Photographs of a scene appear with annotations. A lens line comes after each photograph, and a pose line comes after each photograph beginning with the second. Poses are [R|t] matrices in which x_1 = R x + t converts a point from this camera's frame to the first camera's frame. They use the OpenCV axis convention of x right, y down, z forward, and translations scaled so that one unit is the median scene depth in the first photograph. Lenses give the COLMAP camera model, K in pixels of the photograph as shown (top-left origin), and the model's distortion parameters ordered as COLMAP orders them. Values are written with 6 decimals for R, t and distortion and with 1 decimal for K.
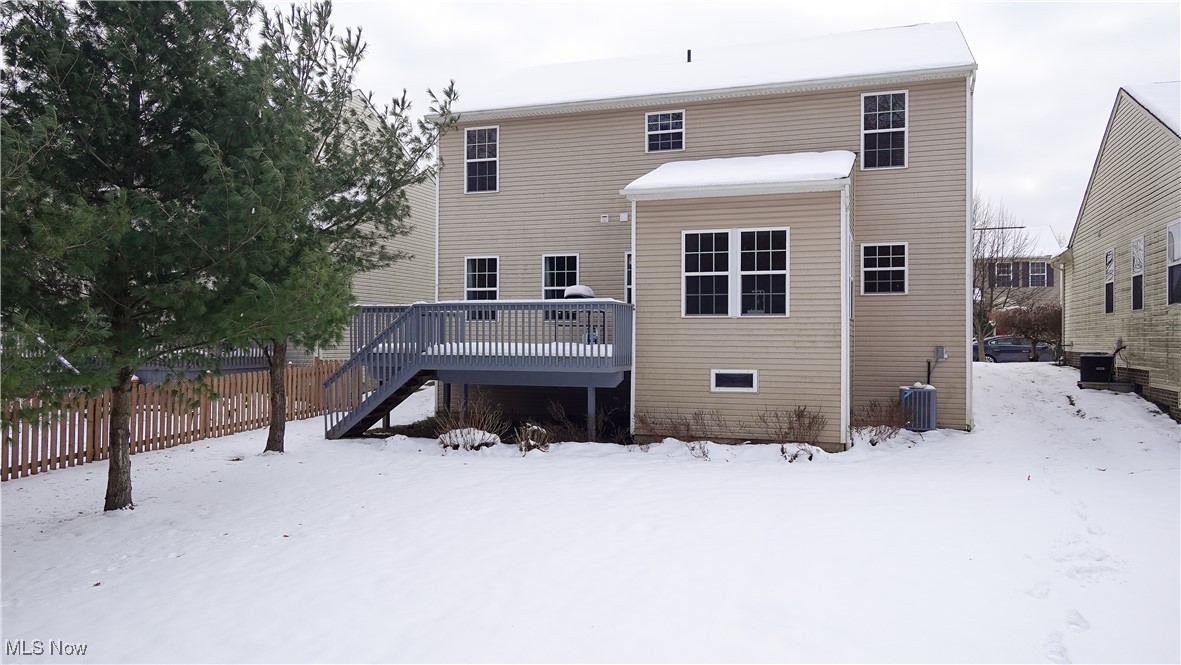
lens RADIAL K [[875.3, 0, 581.8], [0, 875.3, 323.9], [0, 0, 1]] dist [0.003933, 0.019608]
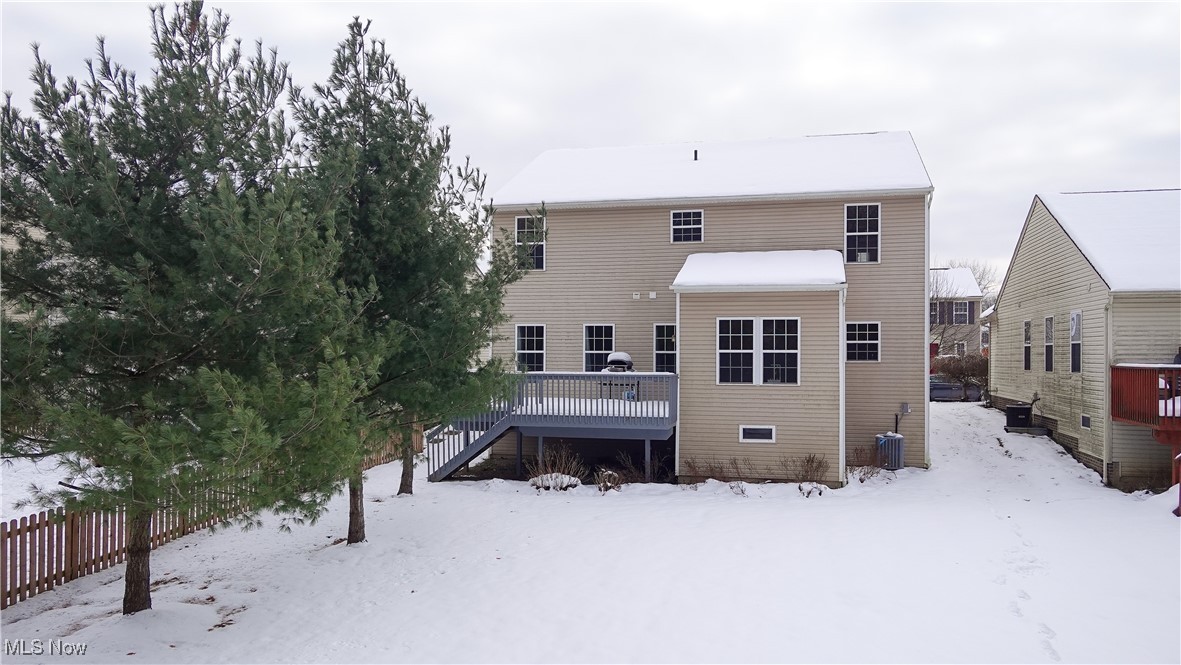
lens RADIAL K [[875.3, 0, 598.1], [0, 875.3, 344.4], [0, 0, 1]] dist [0.003933, 0.019608]
pose [[0.995602, 0.001773, 0.093669, -0.180120], [-0.001637, 0.999997, -0.001532, -0.064397], [-0.093672, 0.001372, 0.995602, -0.268305]]
